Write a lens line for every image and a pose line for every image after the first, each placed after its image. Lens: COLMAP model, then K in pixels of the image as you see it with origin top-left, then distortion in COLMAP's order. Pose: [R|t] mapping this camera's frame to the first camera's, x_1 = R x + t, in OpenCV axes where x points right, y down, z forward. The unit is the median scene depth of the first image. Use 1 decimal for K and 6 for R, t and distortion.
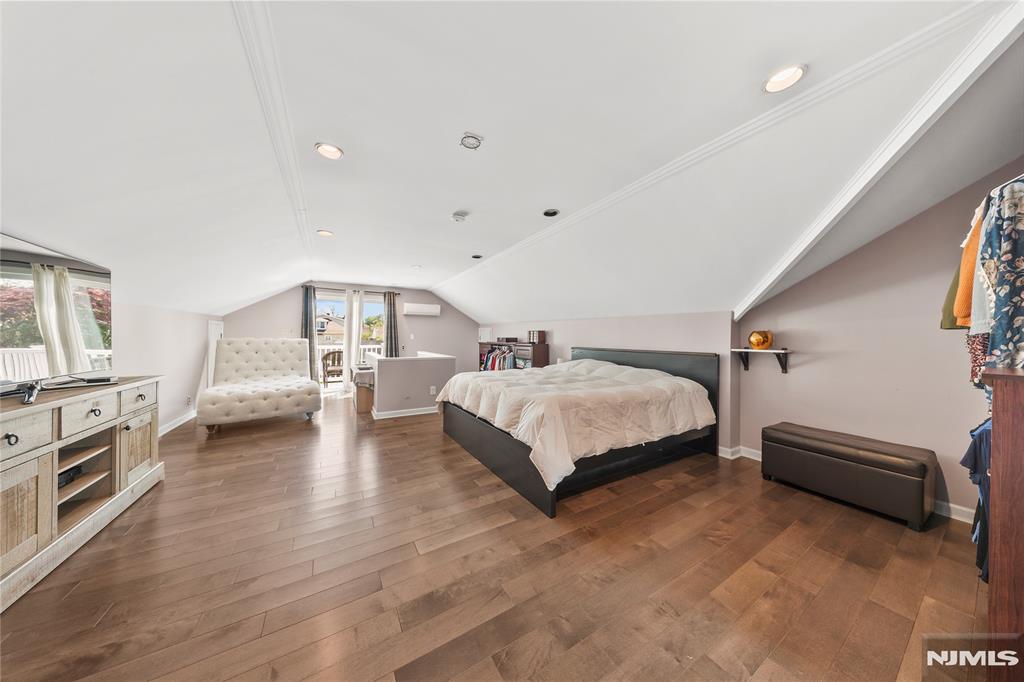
lens RADIAL K [[305.5, 0, 516.4], [0, 305.5, 335.5], [0, 0, 1]] dist [-0.001556, -0.000098]
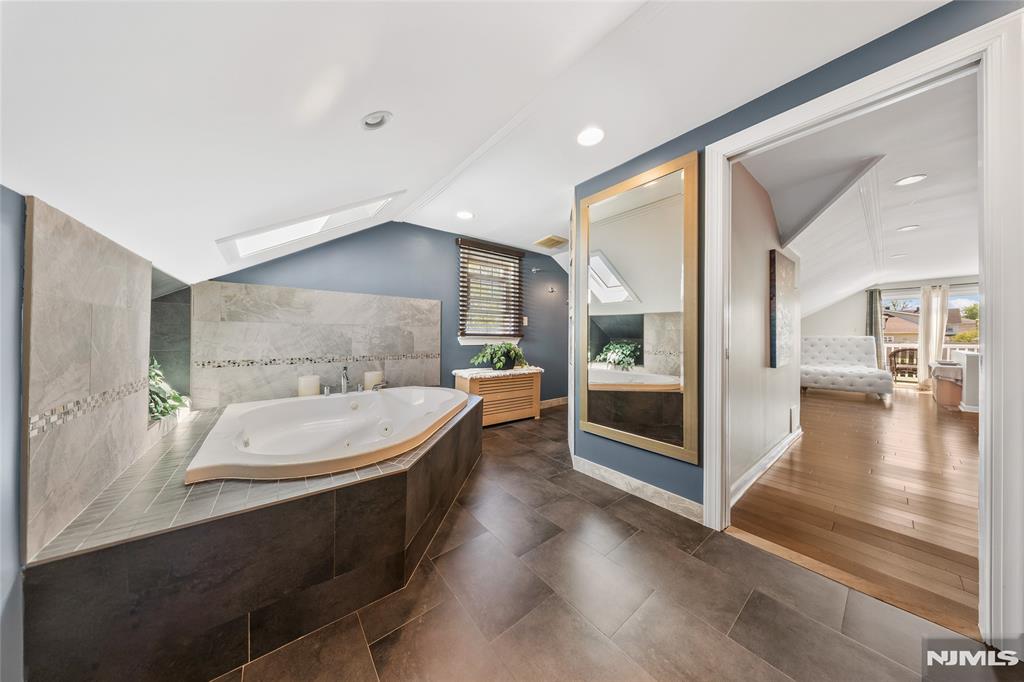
lens RADIAL K [[305.5, 0, 514.2], [0, 305.5, 334.0], [0, 0, 1]] dist [-0.001556, -0.000098]
pose [[0.131926, -0.011778, -0.991190, 0.246189], [0.002573, 0.999930, -0.011540, 0.011380], [0.991256, -0.001028, 0.131947, -0.439439]]
